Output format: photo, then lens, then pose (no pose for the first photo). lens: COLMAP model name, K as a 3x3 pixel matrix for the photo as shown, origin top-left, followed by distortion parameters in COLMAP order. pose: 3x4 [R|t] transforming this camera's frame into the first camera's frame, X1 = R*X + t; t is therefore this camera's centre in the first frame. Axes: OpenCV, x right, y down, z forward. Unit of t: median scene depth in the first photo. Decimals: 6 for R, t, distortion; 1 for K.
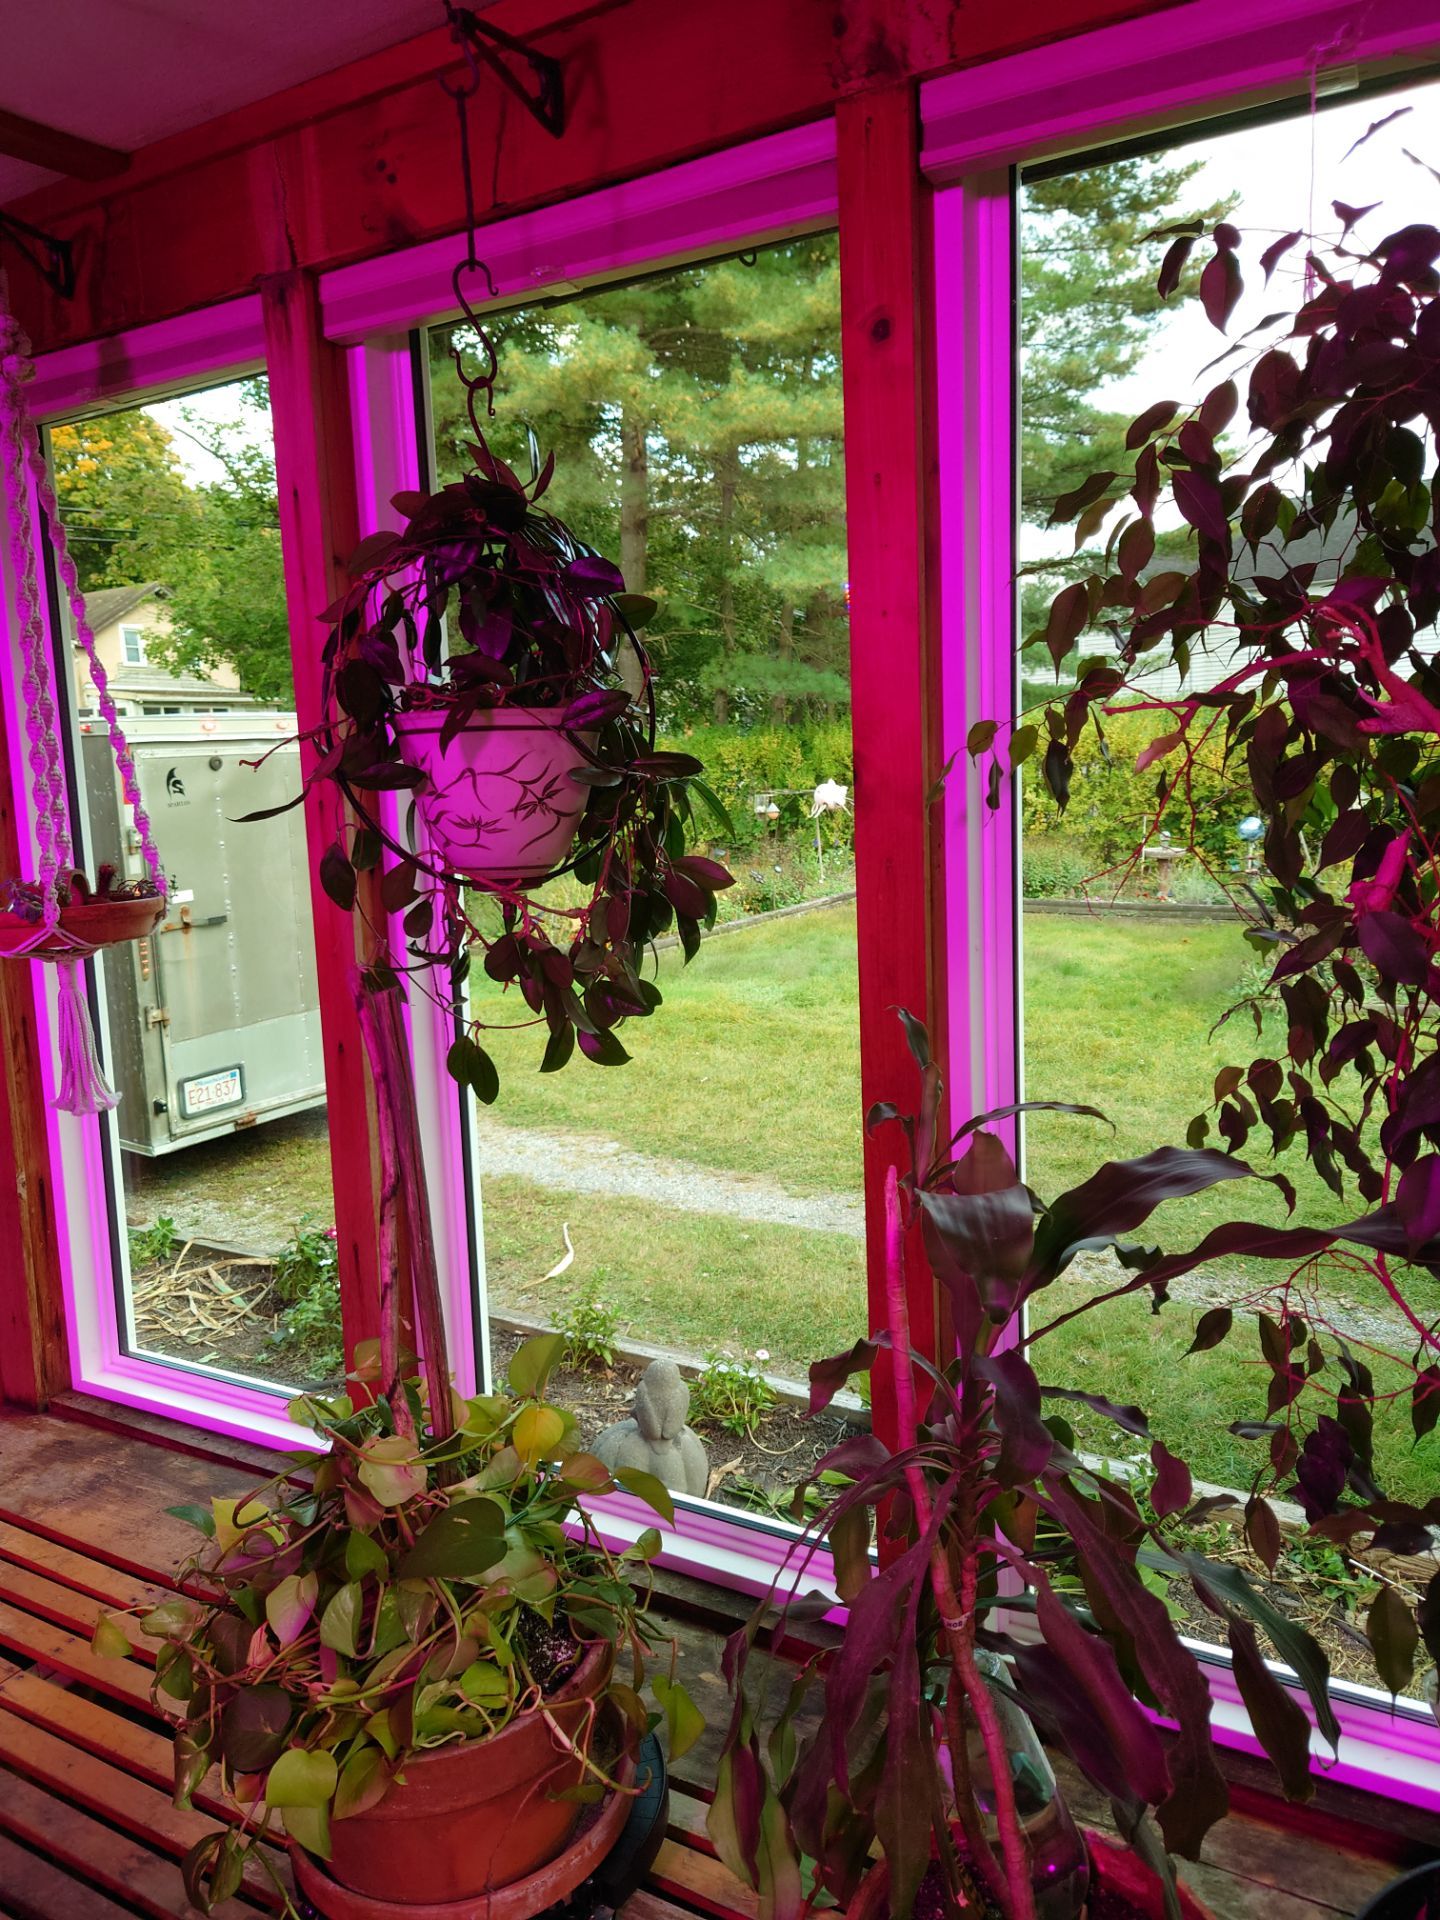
lens RADIAL K [[1351.1, 0, 720.0], [0, 1351.1, 960.0], [0, 0, 1]] dist [0.071267, -0.087720]
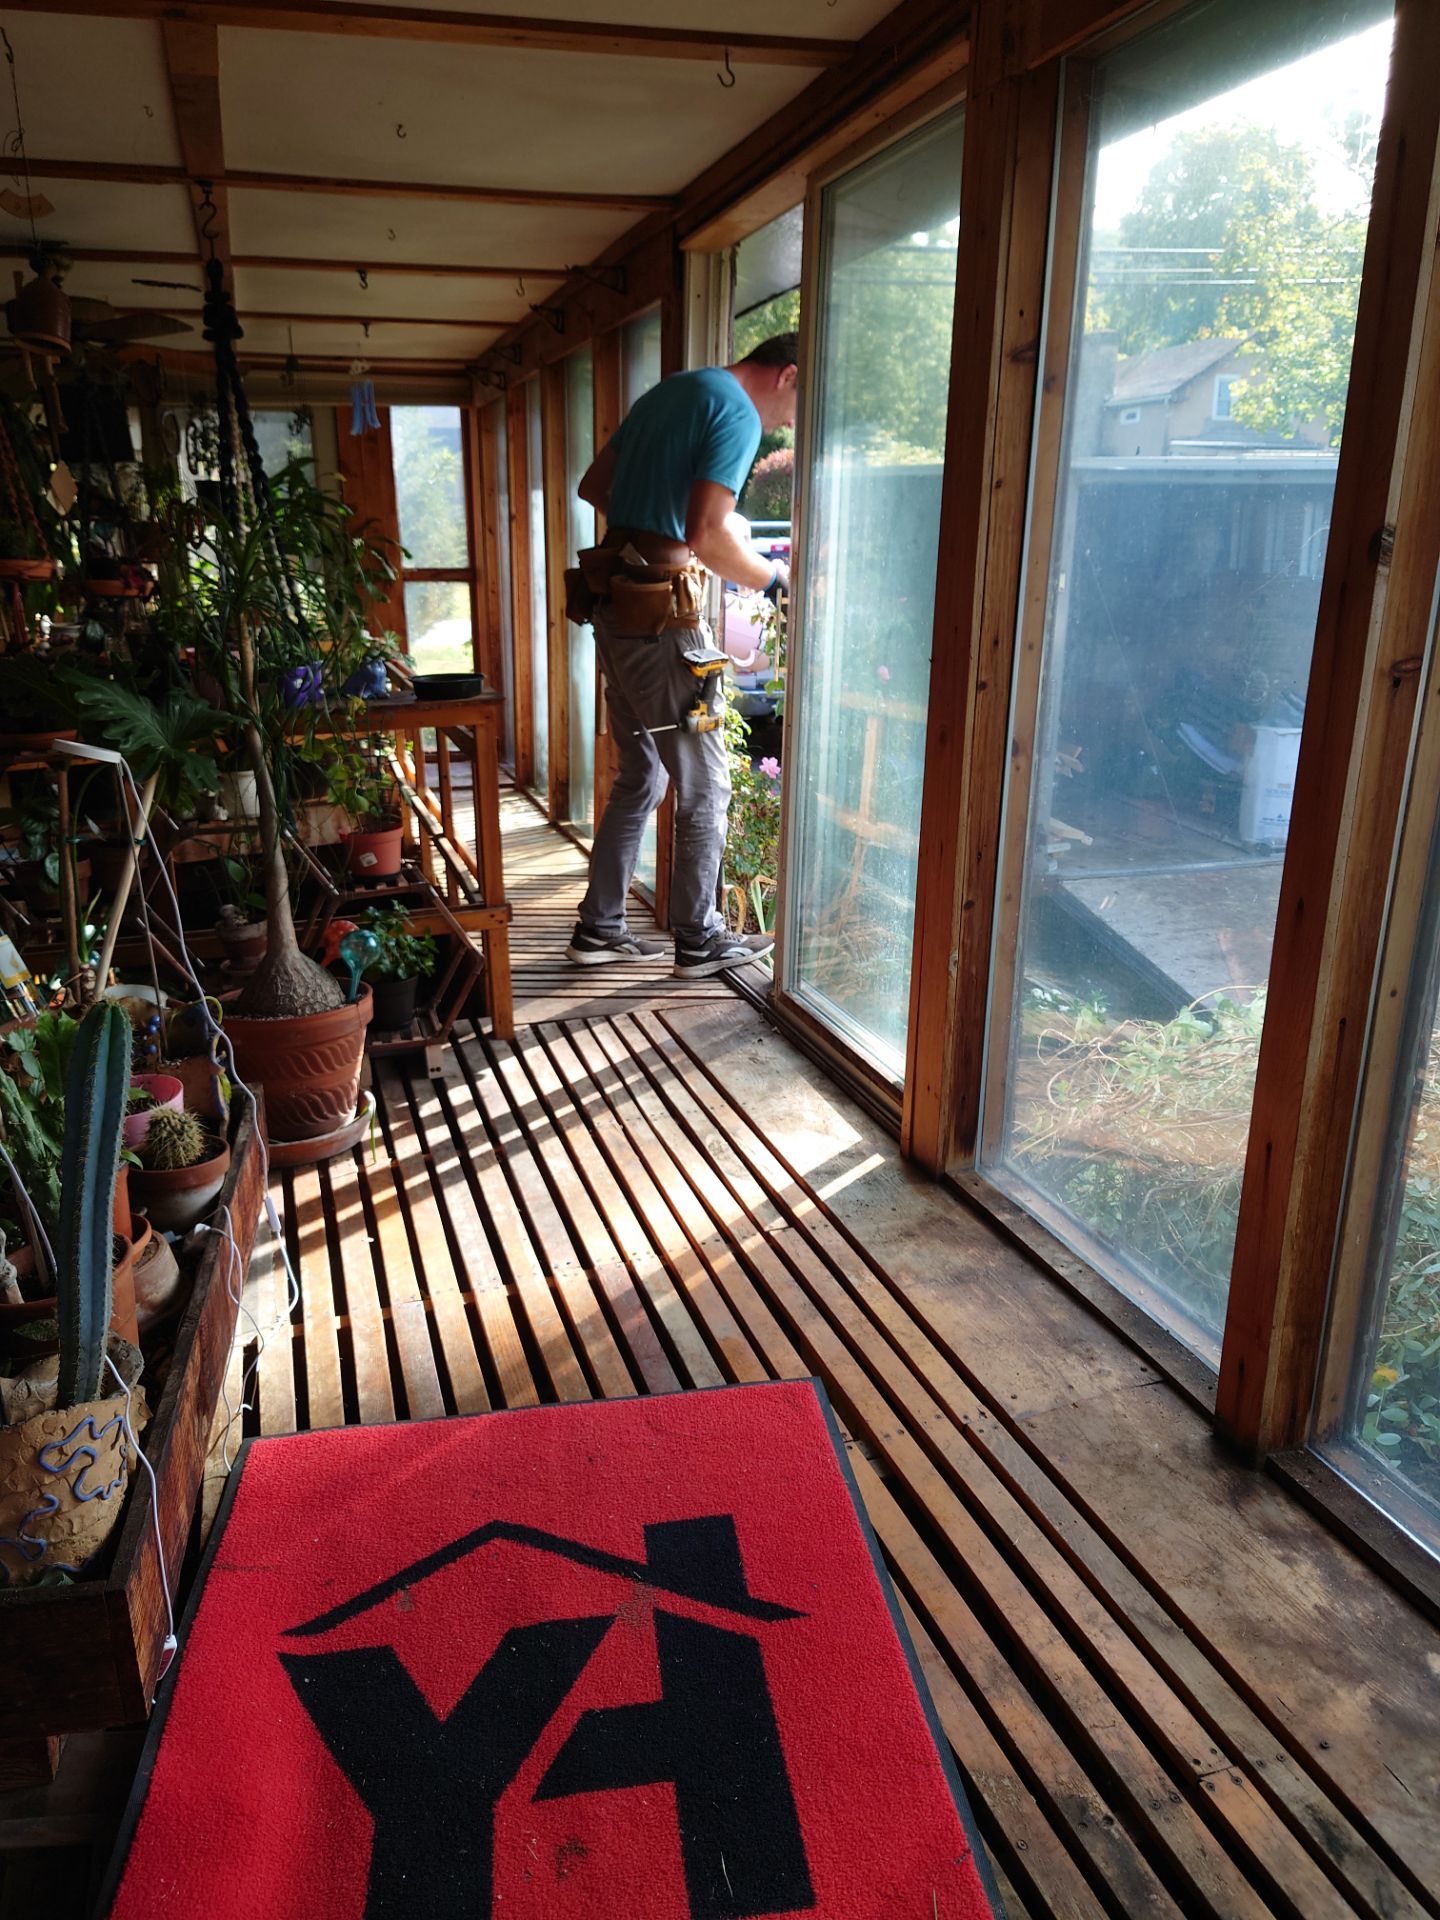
lens RADIAL K [[1351.1, 0, 720.0], [0, 1351.1, 960.0], [0, 0, 1]] dist [0.071267, -0.087720]
pose [[0.749441, 0.229398, -0.621059, -0.025841], [-0.124045, 0.970095, 0.208633, -0.022597], [0.650347, -0.079319, 0.755485, 0.142202]]
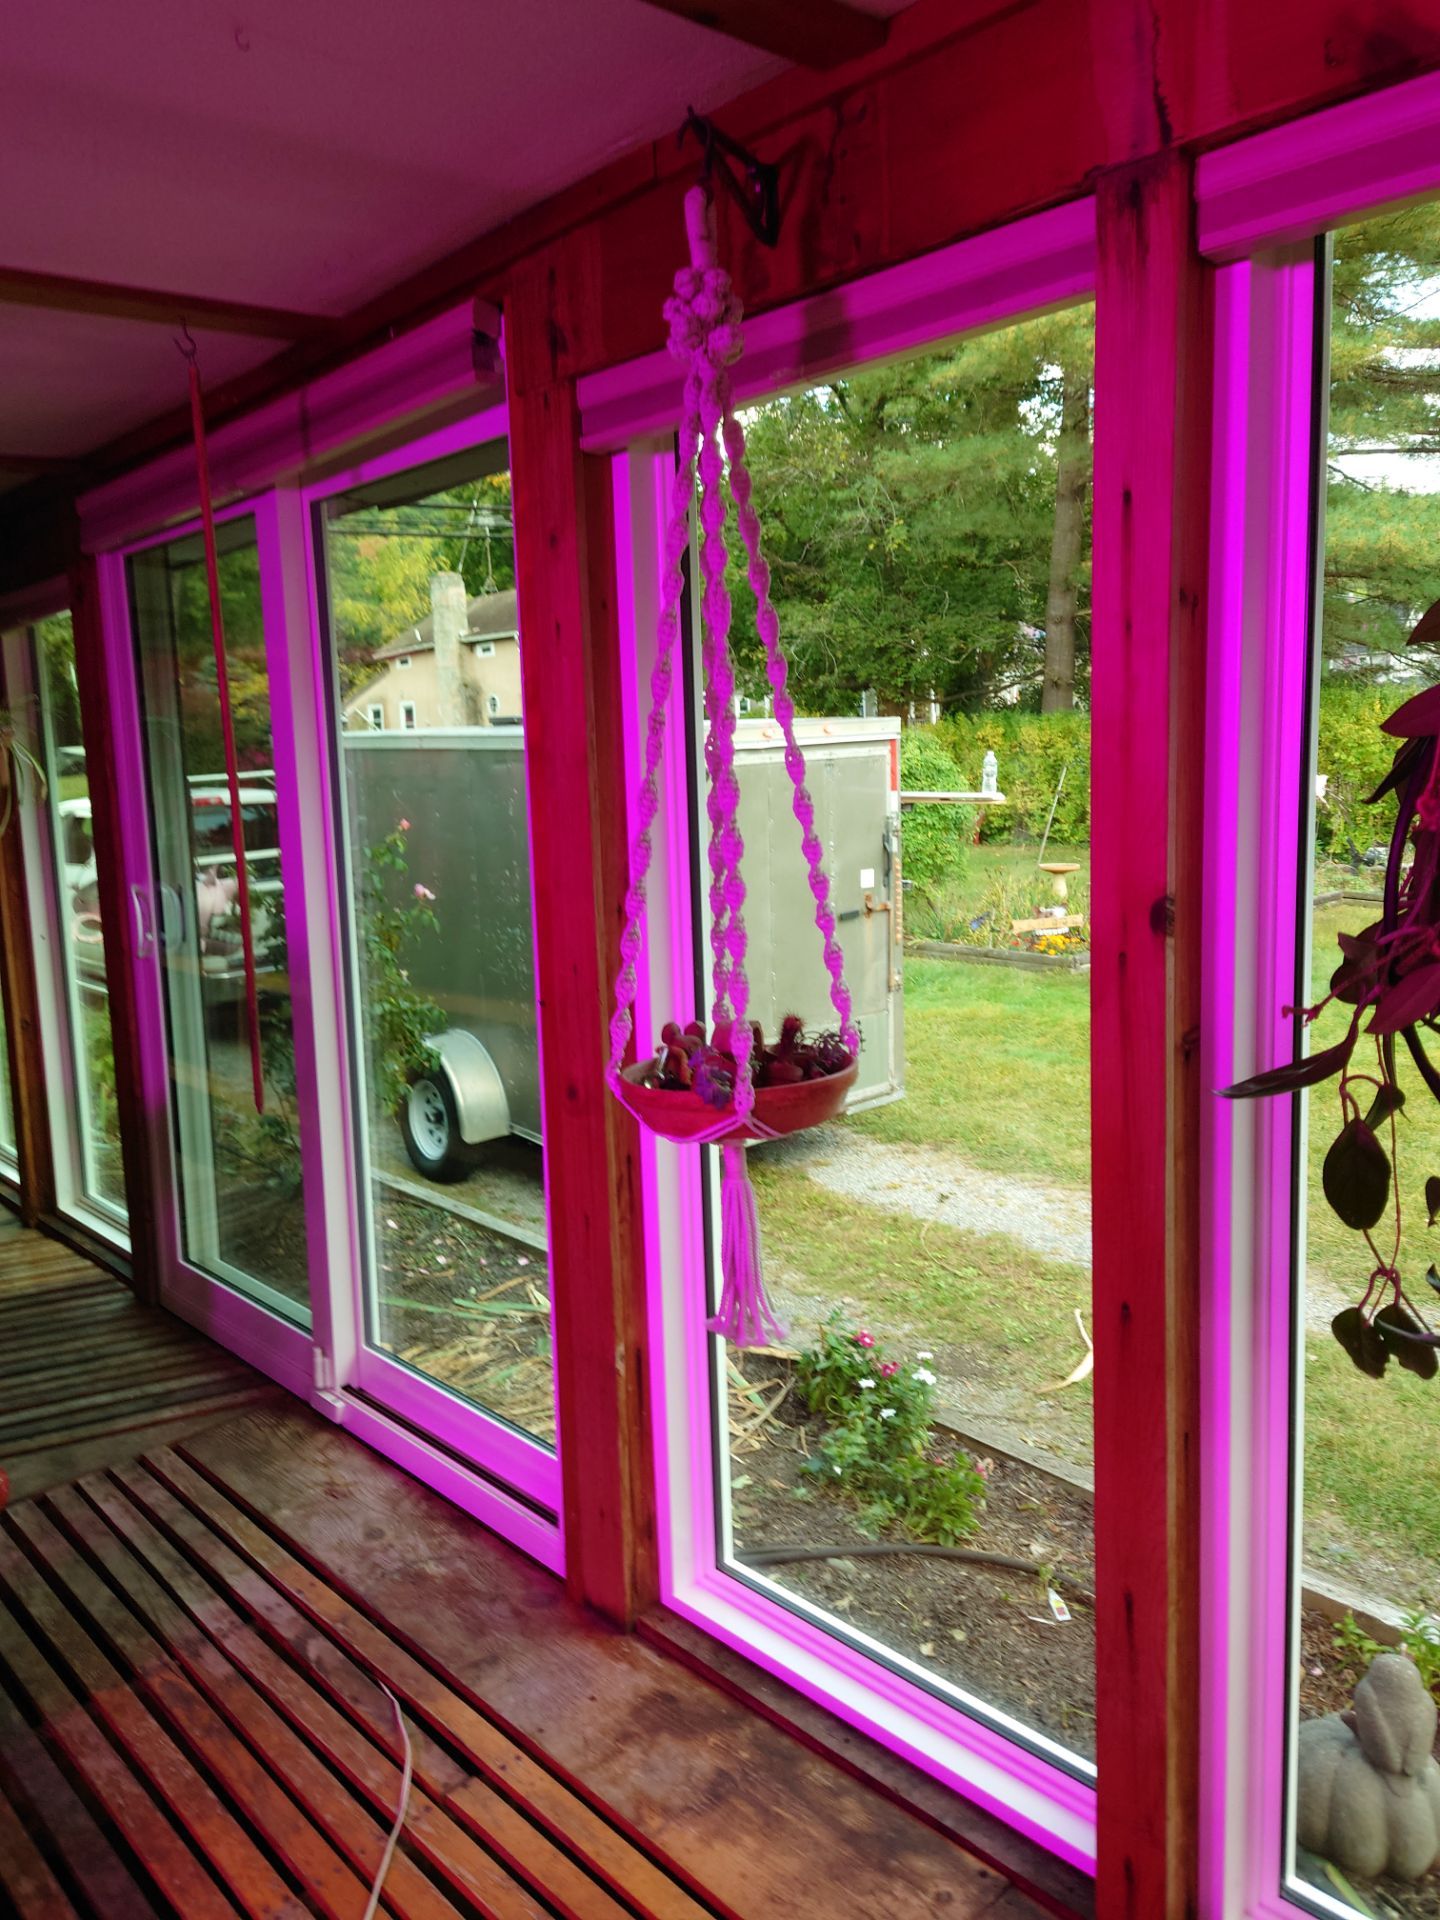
lens RADIAL K [[1351.1, 0, 720.0], [0, 1351.1, 960.0], [0, 0, 1]] dist [0.071267, -0.087720]
pose [[0.960342, 0.040802, -0.275823, -0.236136], [-0.035818, 0.999092, 0.023083, -0.095697], [0.276514, -0.012288, 0.960931, 0.234157]]
